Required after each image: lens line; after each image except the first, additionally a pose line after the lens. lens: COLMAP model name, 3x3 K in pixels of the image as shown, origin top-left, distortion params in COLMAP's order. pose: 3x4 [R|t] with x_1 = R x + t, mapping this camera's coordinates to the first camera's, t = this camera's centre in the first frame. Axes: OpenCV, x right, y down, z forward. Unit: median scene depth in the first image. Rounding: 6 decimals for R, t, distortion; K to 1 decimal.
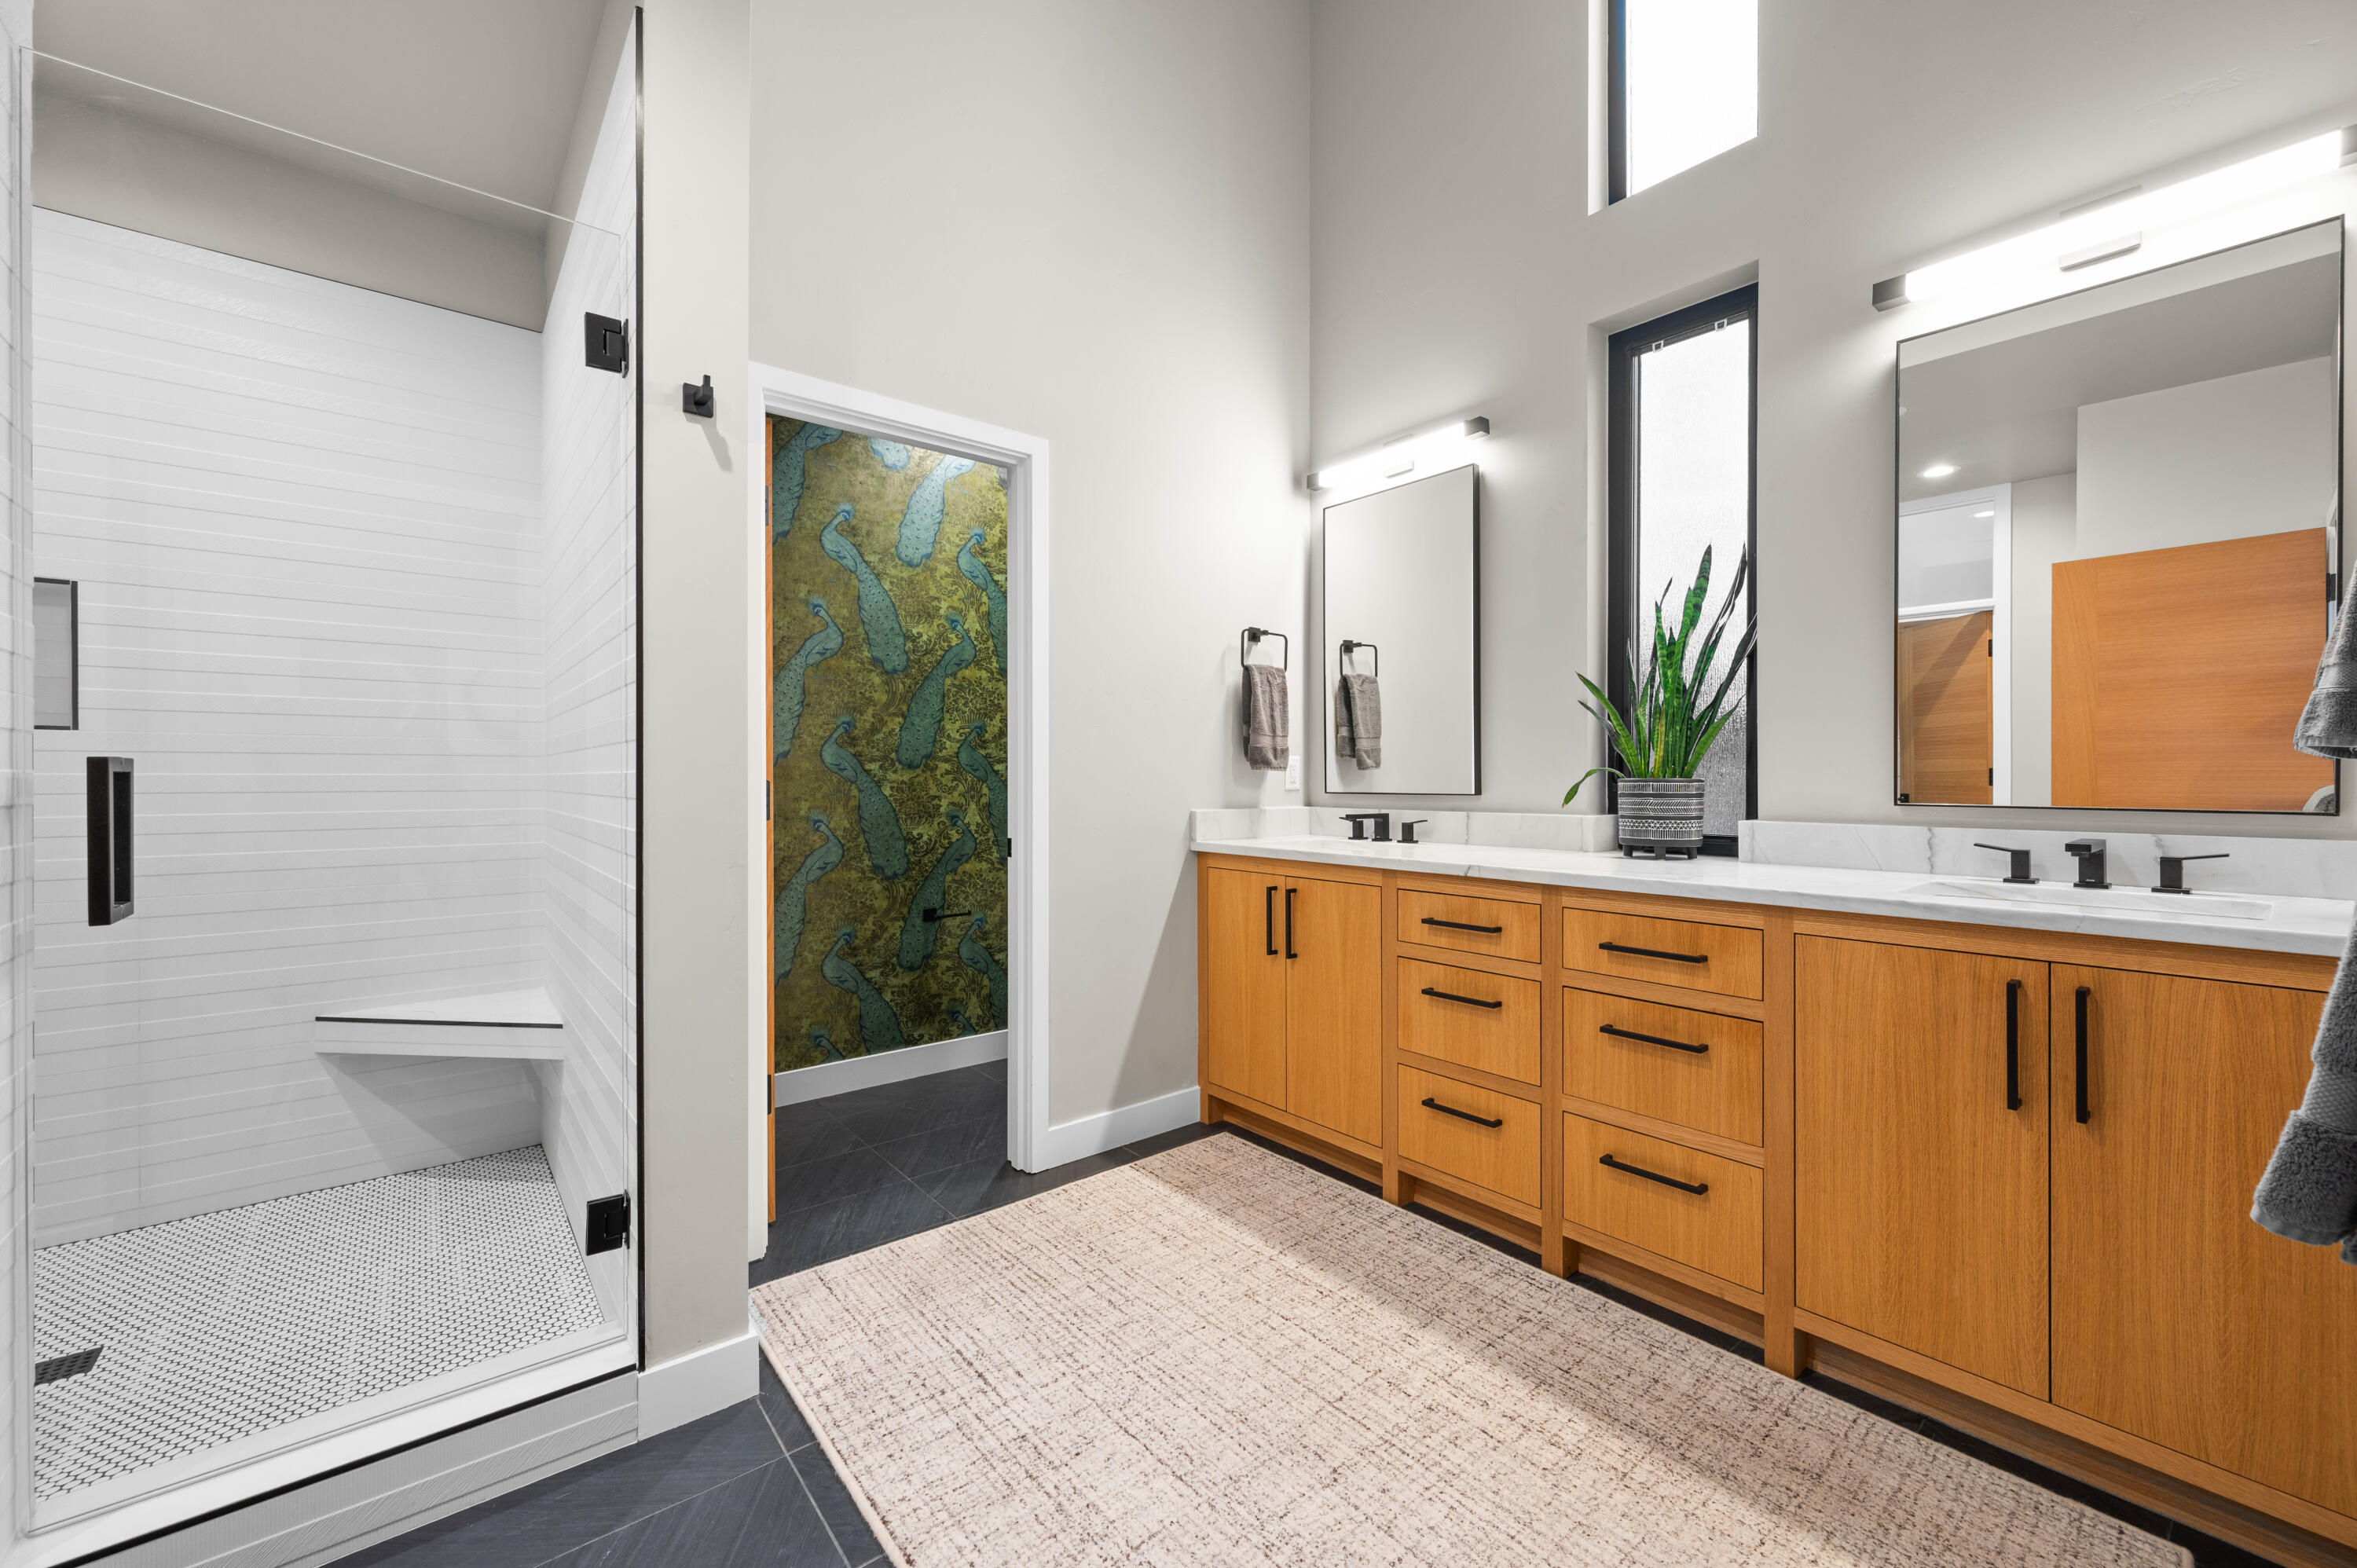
lens RADIAL K [[936.0, 0, 1175.3], [0, 936.0, 761.4], [0, 0, 1]] dist [0.000327, 0.000185]
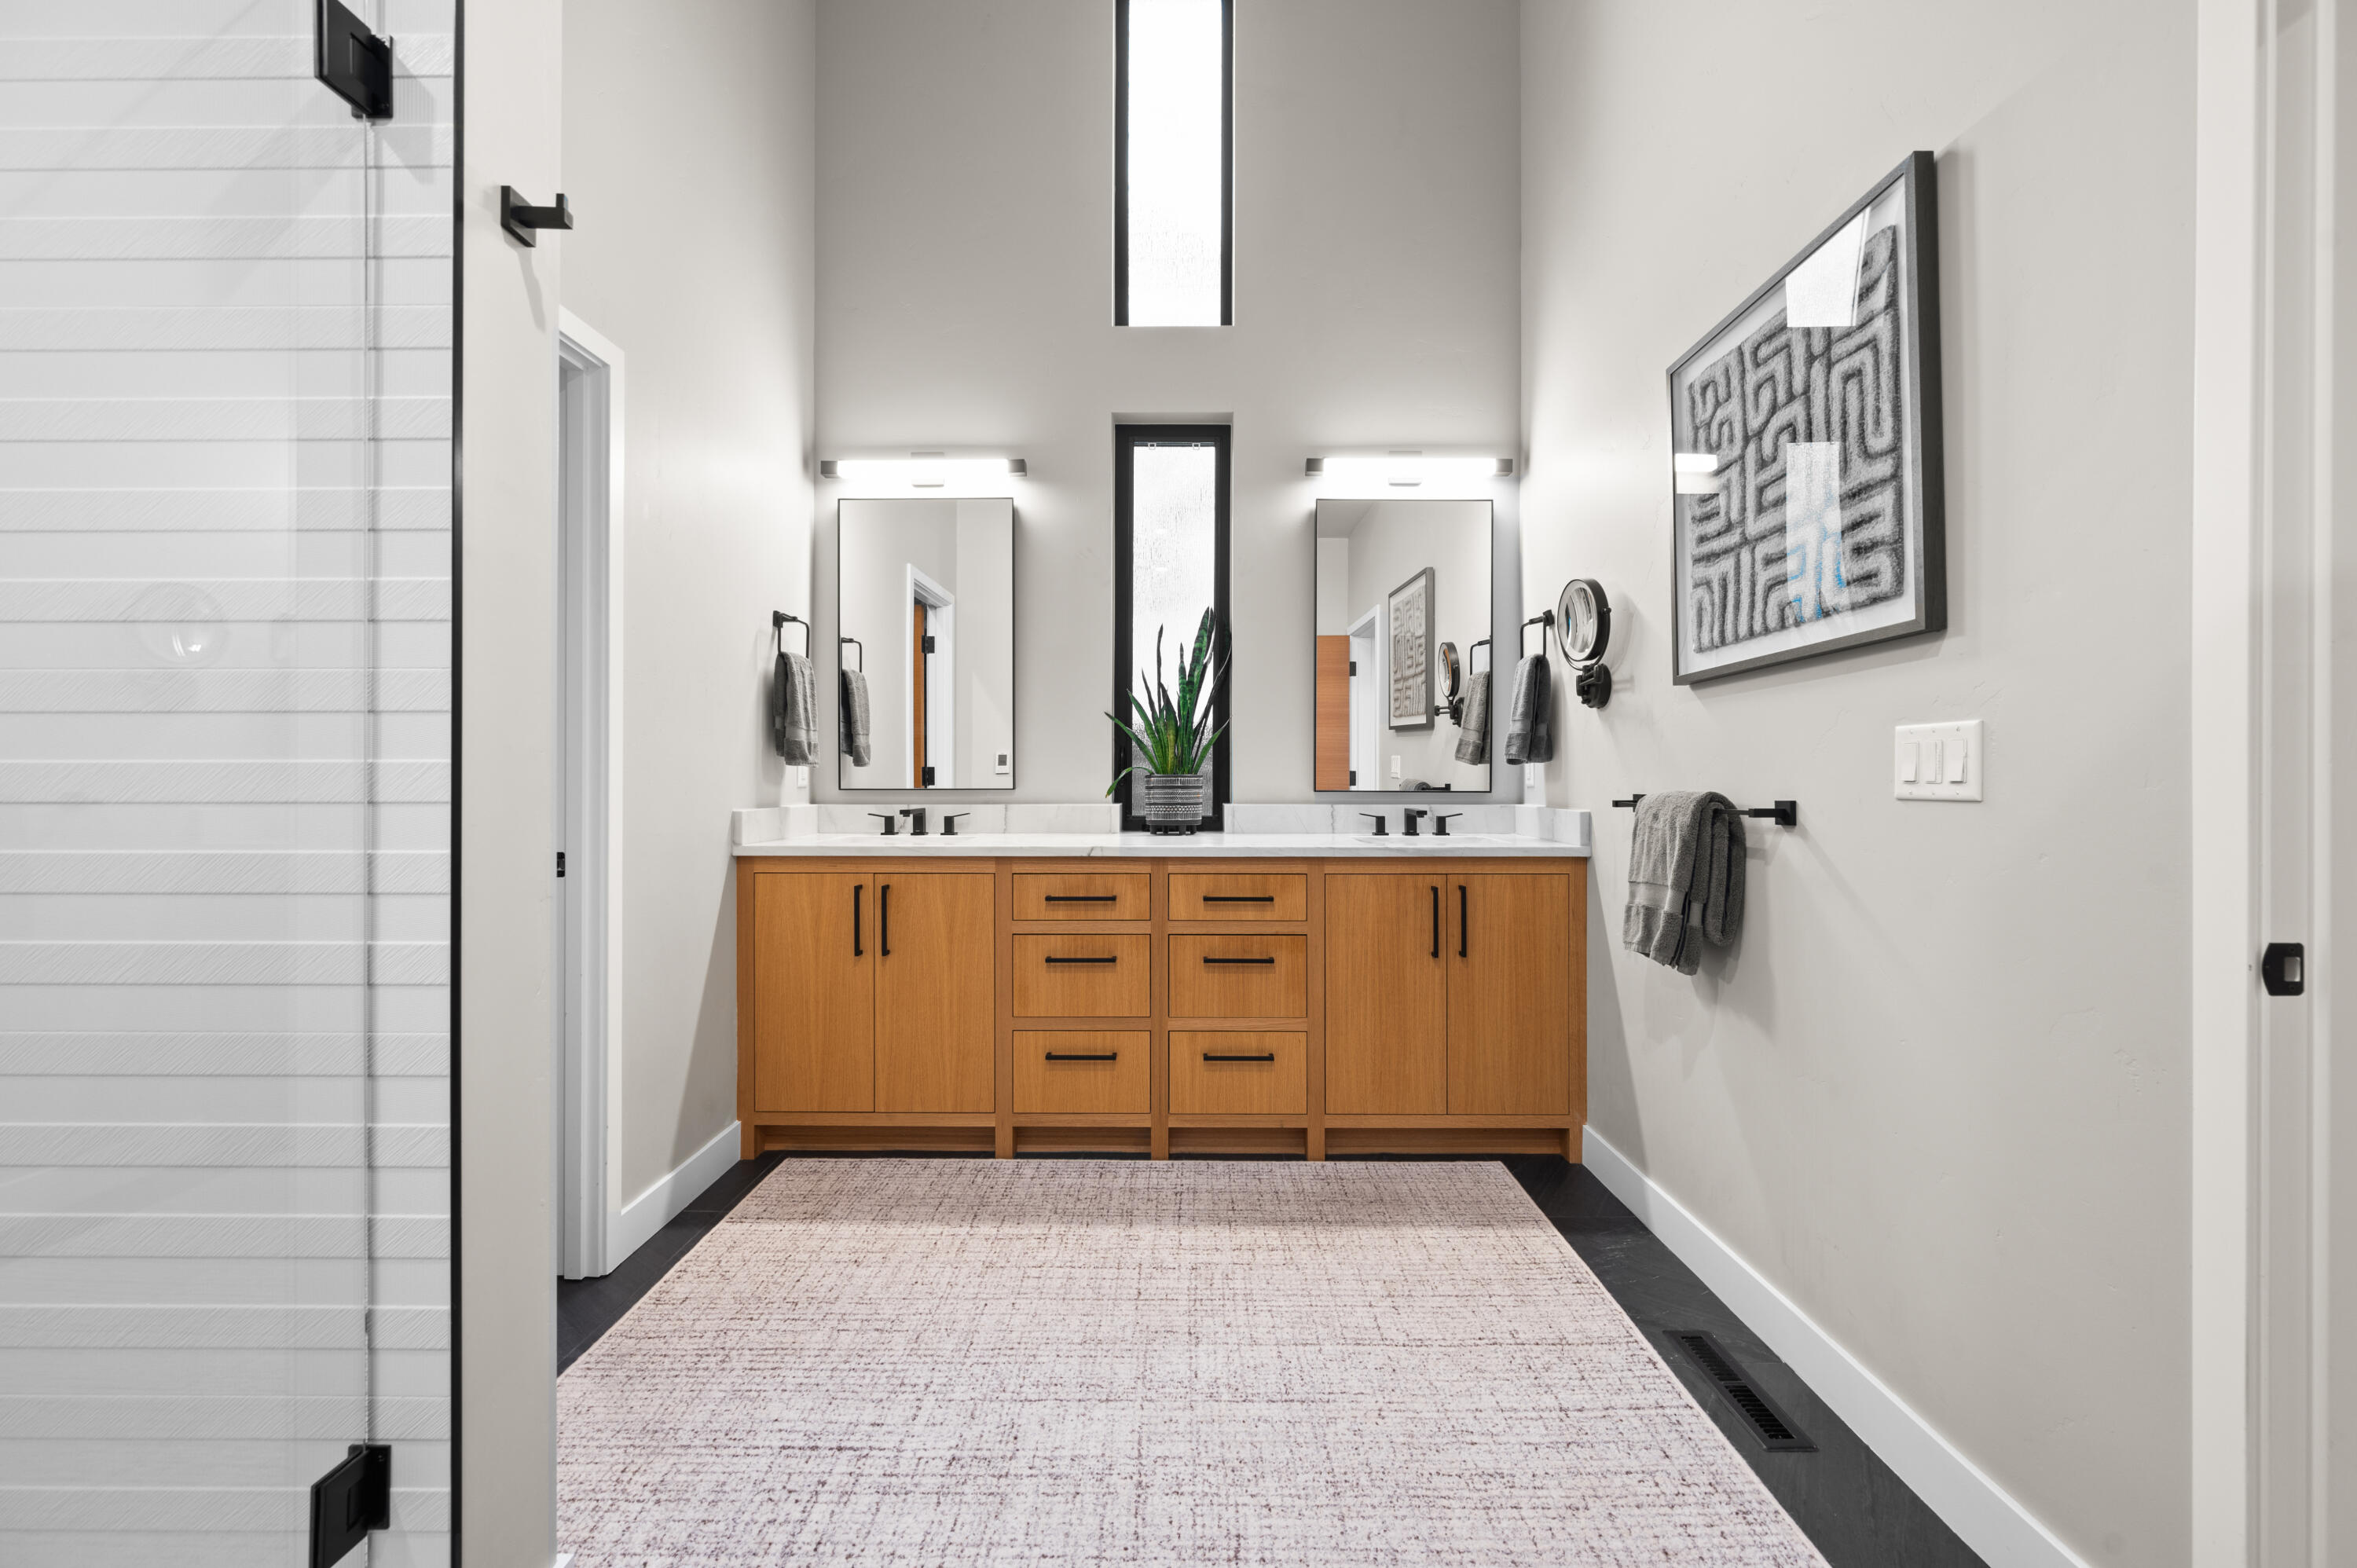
lens RADIAL K [[943.4, 0, 1172.7], [0, 943.4, 753.1], [0, 0, 1]] dist [0.001174, 0.000228]
pose [[0.642166, 0.018638, 0.766339, -0.558050], [-0.013422, 0.999825, -0.013070, 0.005583], [-0.766448, -0.001893, 0.642303, 0.149509]]
